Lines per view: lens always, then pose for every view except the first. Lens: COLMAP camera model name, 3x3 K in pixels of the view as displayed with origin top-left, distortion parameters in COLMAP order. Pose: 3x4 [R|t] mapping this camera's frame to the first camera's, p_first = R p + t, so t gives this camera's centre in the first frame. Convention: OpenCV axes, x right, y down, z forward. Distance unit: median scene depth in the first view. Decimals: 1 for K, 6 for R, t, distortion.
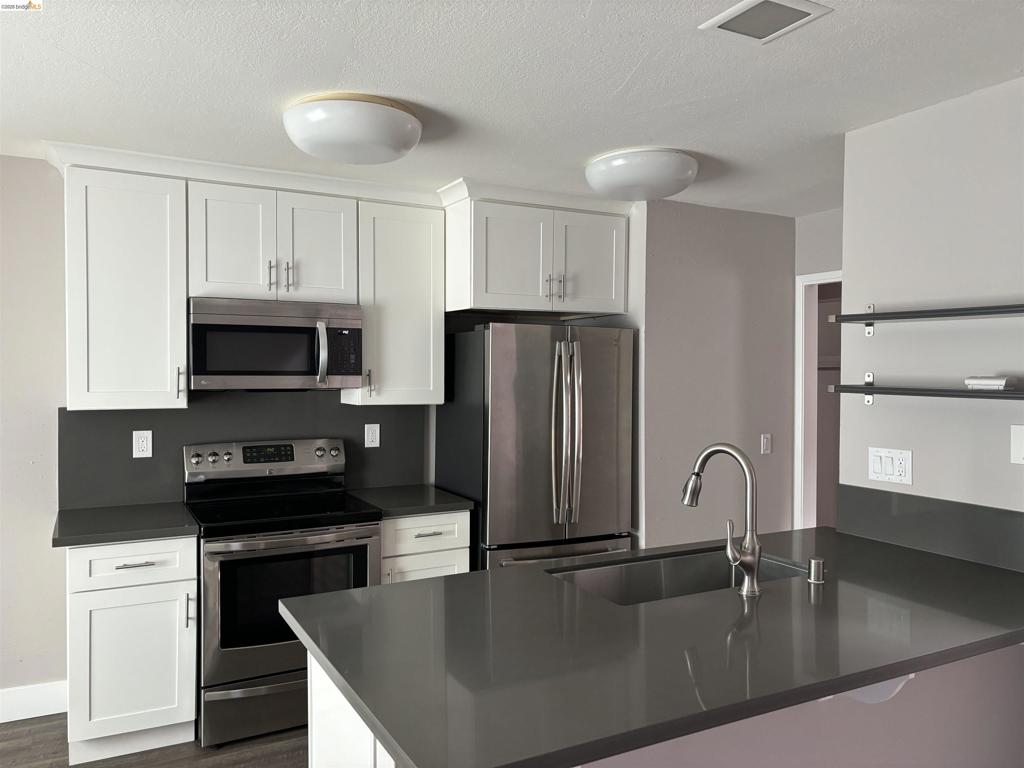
lens RADIAL K [[779.8, 0, 512.7], [0, 779.8, 388.1], [0, 0, 1]] dist [0.017809, -0.018796]
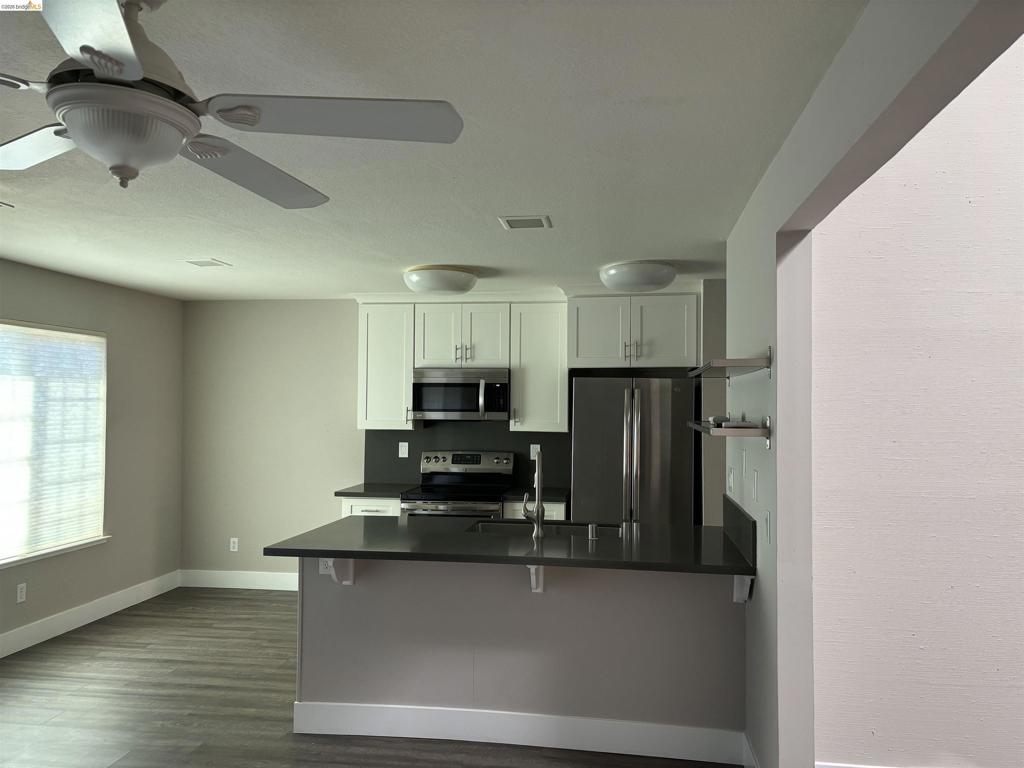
lens RADIAL K [[779.8, 0, 513.5], [0, 779.8, 385.7], [0, 0, 1]] dist [0.017809, -0.018796]
pose [[0.797029, -0.015225, -0.603749, 0.797119], [-0.015924, 0.998805, -0.046209, 0.003087], [0.603731, 0.046444, 0.795834, -0.272624]]
